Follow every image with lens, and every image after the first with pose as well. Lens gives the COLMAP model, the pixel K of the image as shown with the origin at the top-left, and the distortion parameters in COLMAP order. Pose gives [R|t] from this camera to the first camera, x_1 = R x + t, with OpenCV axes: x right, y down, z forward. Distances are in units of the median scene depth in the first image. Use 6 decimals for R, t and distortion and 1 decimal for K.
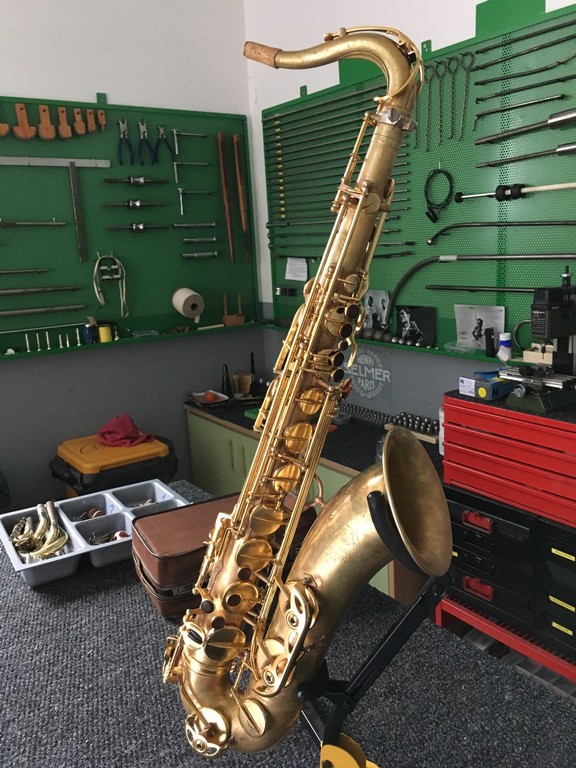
lens RADIAL K [[663.0, 0, 288.3], [0, 663.0, 386.2], [0, 0, 1]] dist [0.079702, -0.124184]
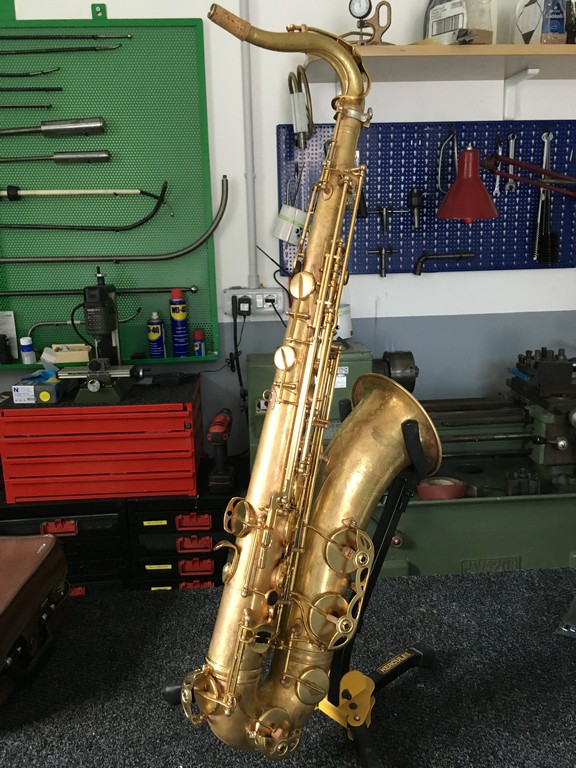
lens RADIAL K [[663.0, 0, 286.4], [0, 663.0, 384.9], [0, 0, 1]] dist [0.079702, -0.124184]
pose [[0.502196, -0.154953, 0.850758, -0.359139], [0.179888, 0.981012, 0.072490, -0.014689], [-0.845837, 0.116637, 0.520534, 0.191712]]
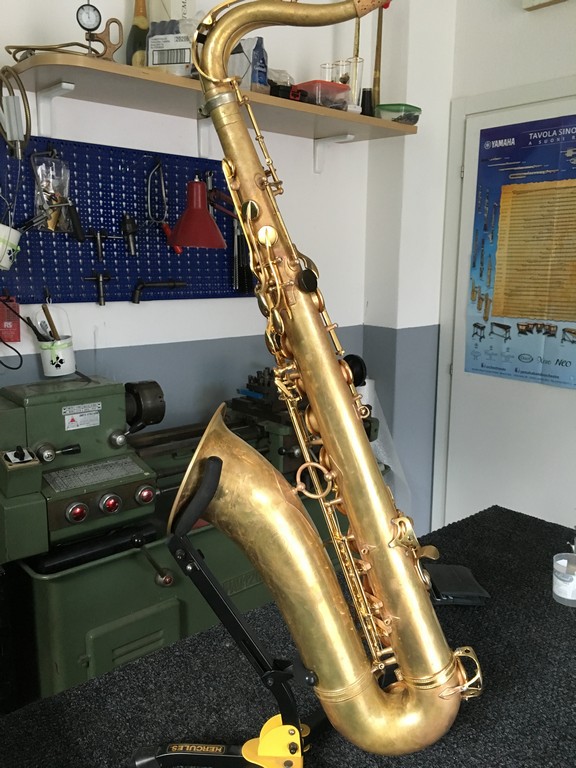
lens RADIAL K [[663.0, 0, 291.9], [0, 663.0, 383.8], [0, 0, 1]] dist [0.079702, -0.124184]
pose [[-0.120796, -0.126172, 0.984626, -0.386985], [0.212156, 0.965690, 0.149774, -0.060577], [-0.969741, 0.226987, -0.089883, 0.469812]]
